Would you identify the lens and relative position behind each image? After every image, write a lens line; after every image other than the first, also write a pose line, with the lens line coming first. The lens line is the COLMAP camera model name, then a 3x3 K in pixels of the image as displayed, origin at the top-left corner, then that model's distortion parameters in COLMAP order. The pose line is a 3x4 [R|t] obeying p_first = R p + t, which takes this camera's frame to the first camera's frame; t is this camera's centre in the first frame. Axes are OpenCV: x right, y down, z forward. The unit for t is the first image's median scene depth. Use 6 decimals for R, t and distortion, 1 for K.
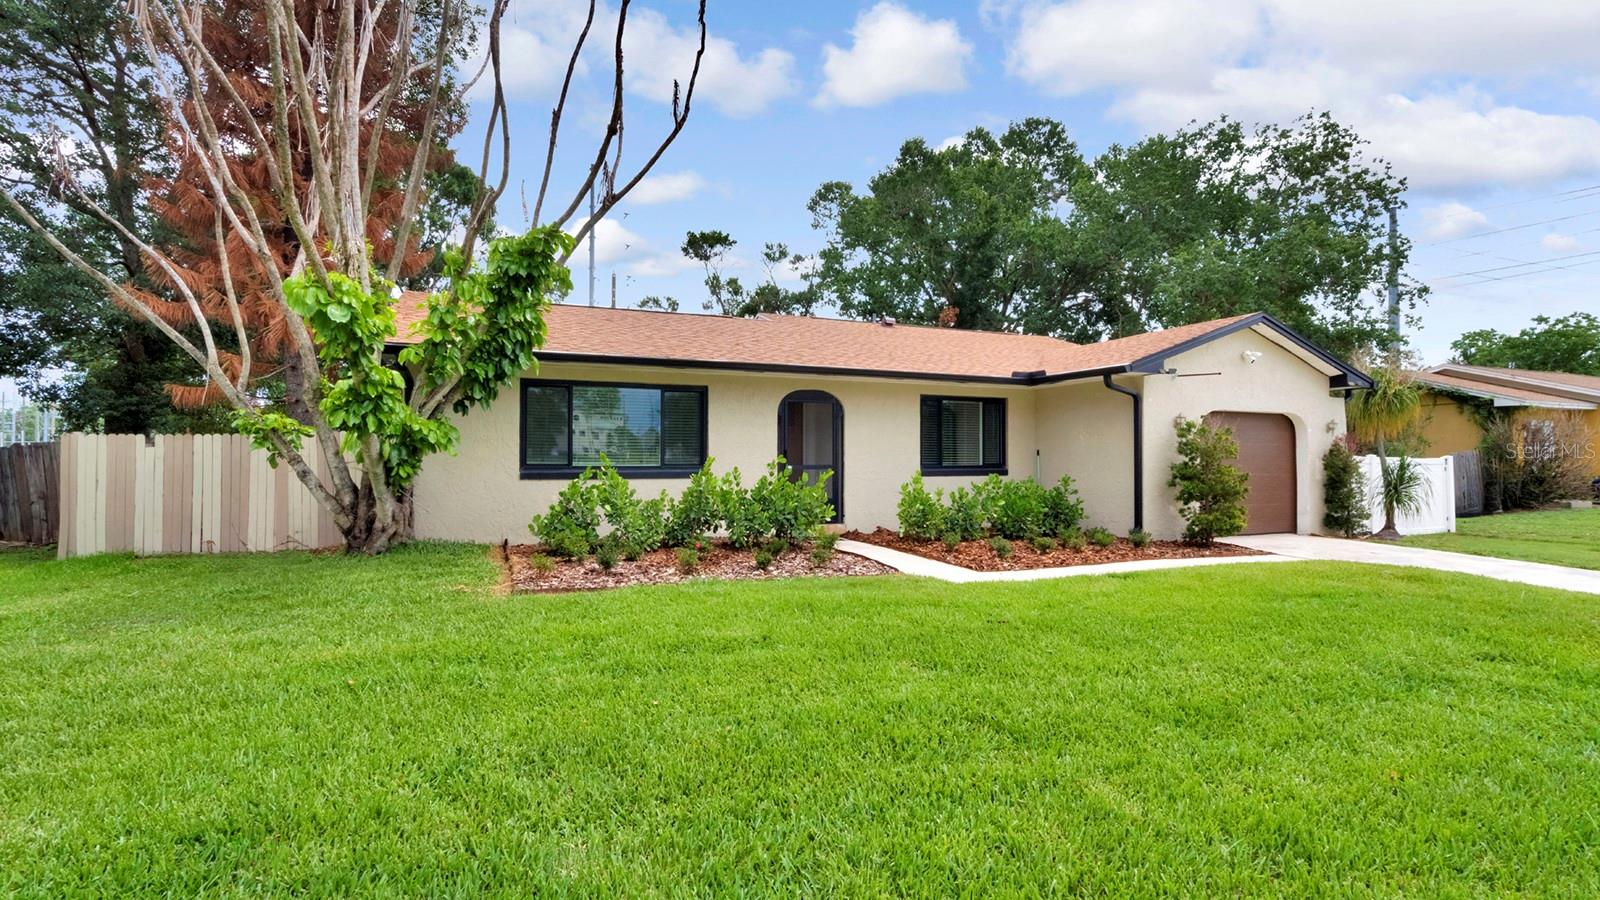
lens RADIAL K [[745.4, 0, 791.3], [0, 745.4, 448.3], [0, 0, 1]] dist [0.001315, 0.001302]
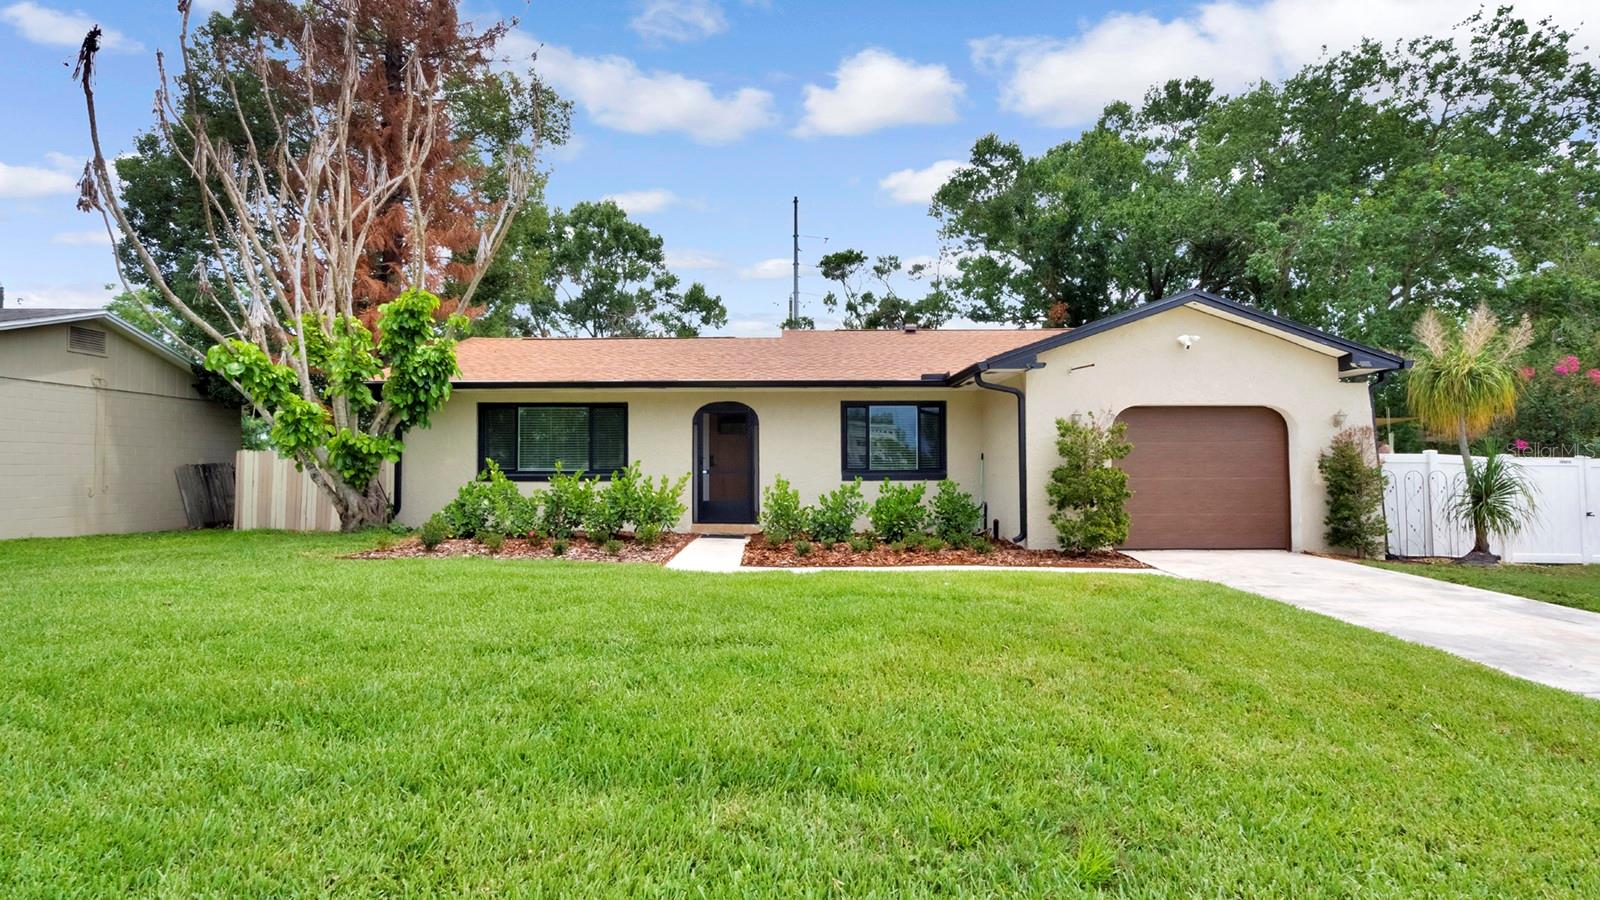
lens RADIAL K [[745.4, 0, 791.3], [0, 745.4, 448.3], [0, 0, 1]] dist [0.001315, 0.001302]
pose [[0.917480, -0.016714, -0.397430, 0.500908], [0.010239, 0.999778, -0.018409, 0.010856], [0.397650, 0.012821, 0.917448, 0.024427]]
